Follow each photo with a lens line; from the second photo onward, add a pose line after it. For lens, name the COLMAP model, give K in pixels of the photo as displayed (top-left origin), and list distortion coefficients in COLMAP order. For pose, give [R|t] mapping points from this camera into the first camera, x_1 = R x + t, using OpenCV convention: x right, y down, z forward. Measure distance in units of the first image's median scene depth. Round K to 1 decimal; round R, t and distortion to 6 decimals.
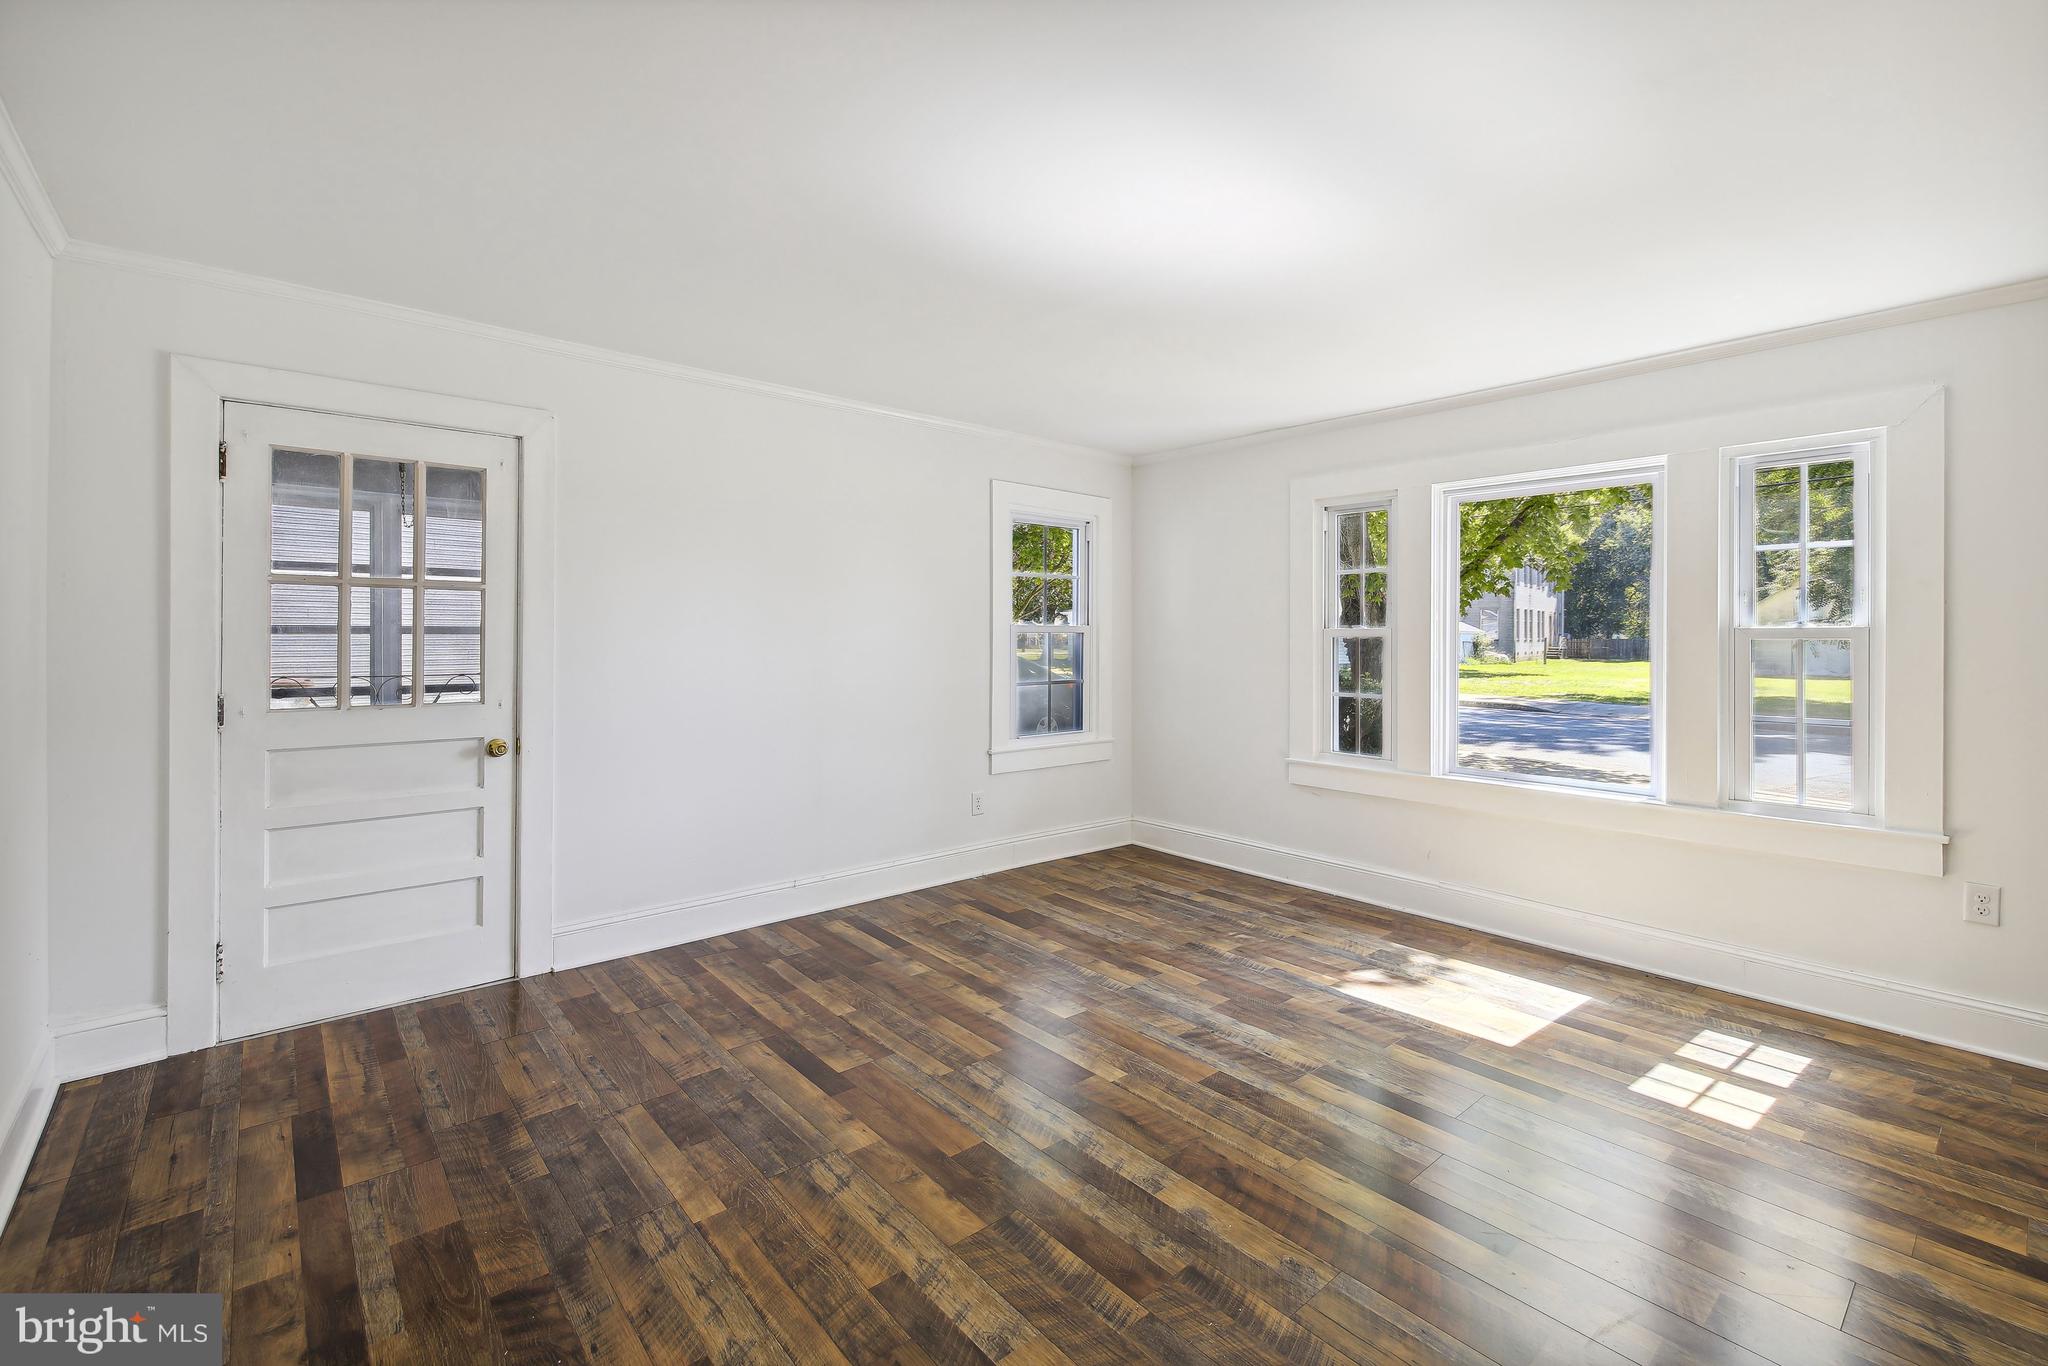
lens RADIAL K [[894.2, 0, 1062.4], [0, 894.2, 636.2], [0, 0, 1]] dist [0.000817, -0.002904]
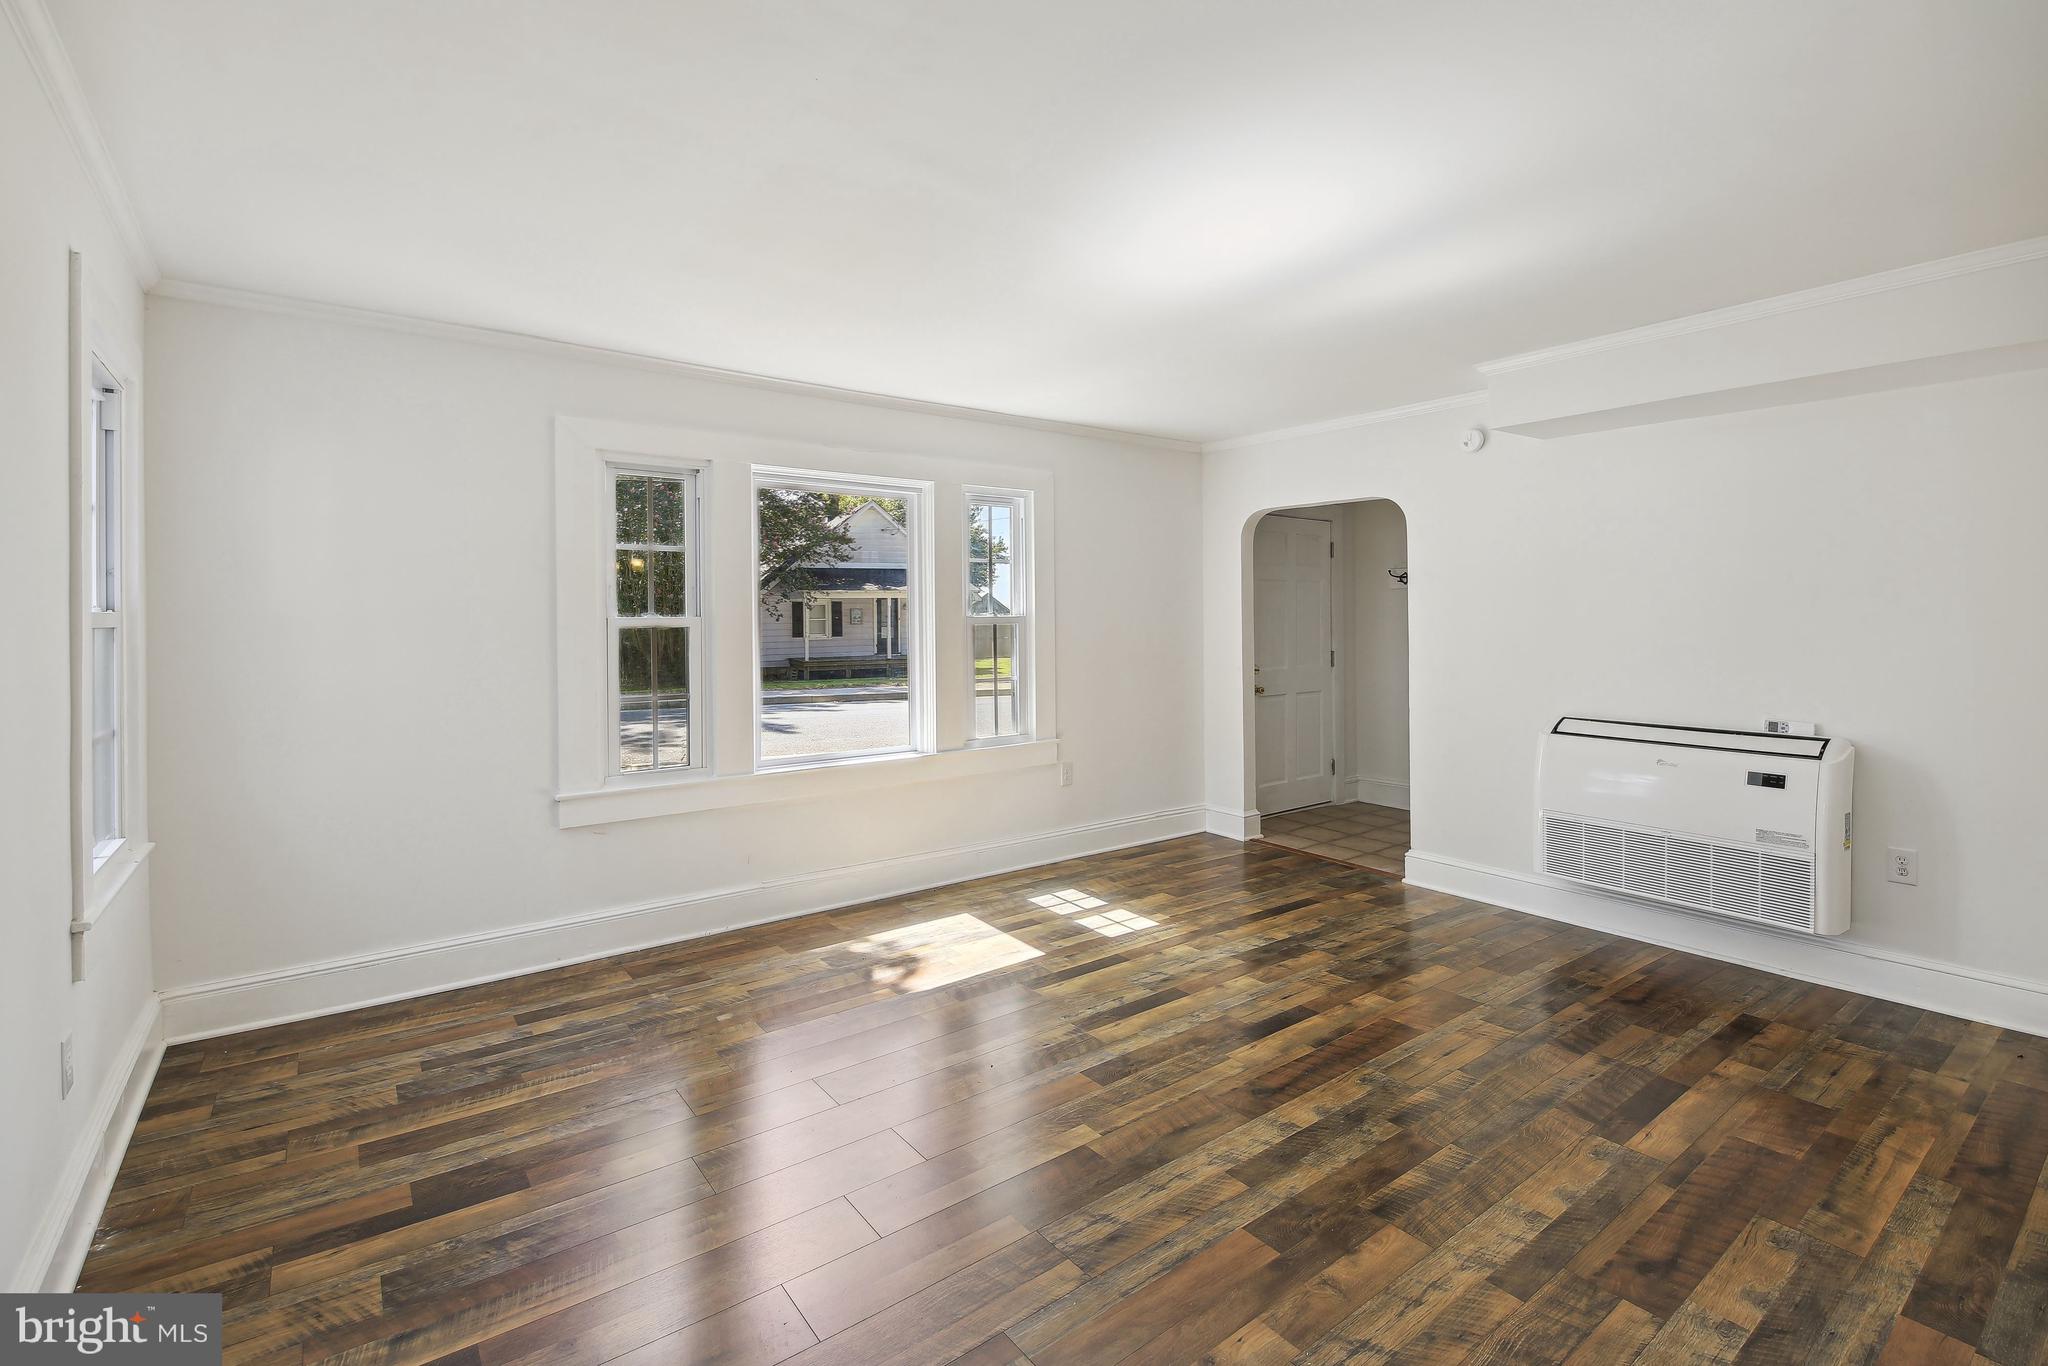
lens RADIAL K [[894.2, 0, 1093.2], [0, 894.2, 620.9], [0, 0, 1]] dist [0.000817, -0.002904]
pose [[0.070489, -0.008019, 0.997480, -0.655160], [0.007240, 0.999945, 0.007527, -0.013008], [-0.997486, 0.006691, 0.070543, 0.751407]]
